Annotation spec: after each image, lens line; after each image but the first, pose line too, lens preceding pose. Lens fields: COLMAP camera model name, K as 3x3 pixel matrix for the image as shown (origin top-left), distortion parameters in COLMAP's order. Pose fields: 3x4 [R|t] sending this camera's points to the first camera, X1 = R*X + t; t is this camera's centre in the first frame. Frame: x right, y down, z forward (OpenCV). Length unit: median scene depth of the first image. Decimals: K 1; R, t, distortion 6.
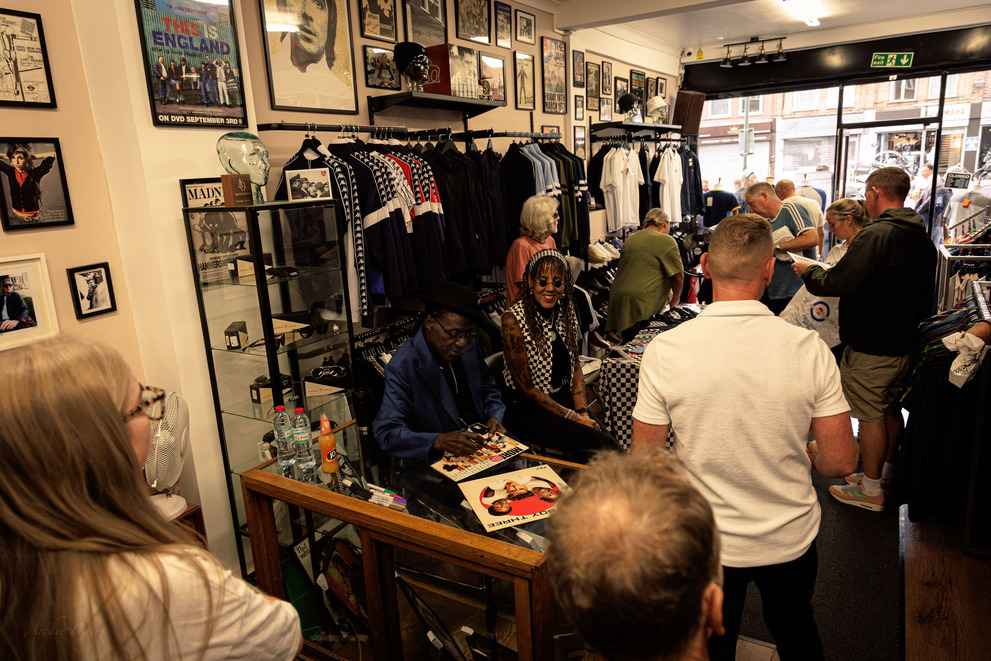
lens RADIAL K [[654.8, 0, 495.5], [0, 654.8, 330.5], [0, 0, 1]] dist [0.001692, 0.003677]
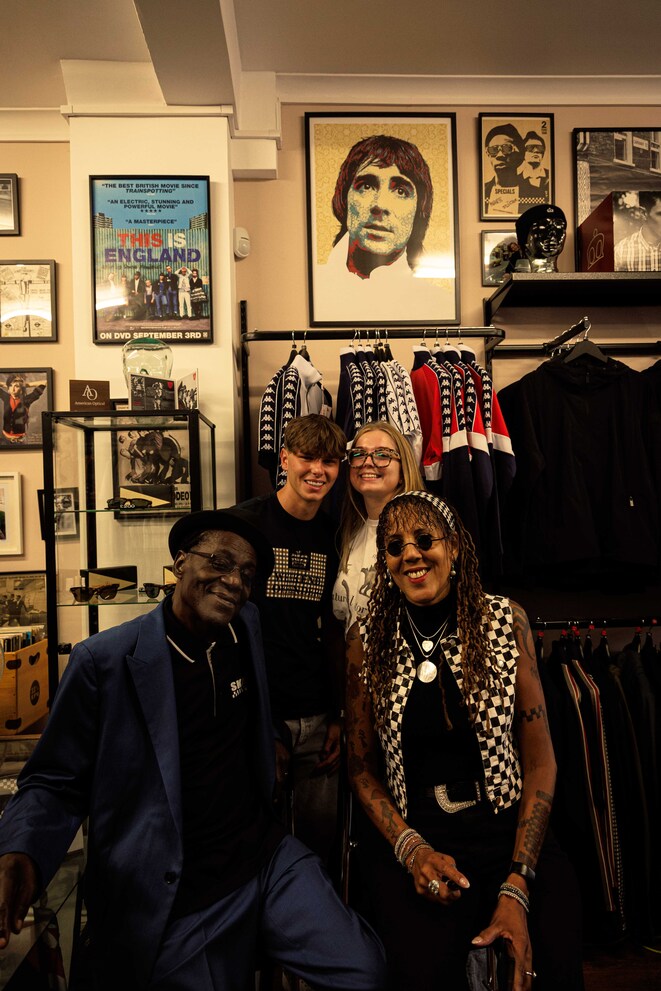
lens RADIAL K [[654.8, 0, 330.5], [0, 654.8, 495.5], [0, 0, 1]] dist [0.001692, 0.003677]
pose [[0.563016, 0.028597, -0.825951, 0.435723], [-0.199174, 0.974639, -0.102023, -0.067568], [0.802086, 0.221949, 0.554433, 0.758523]]
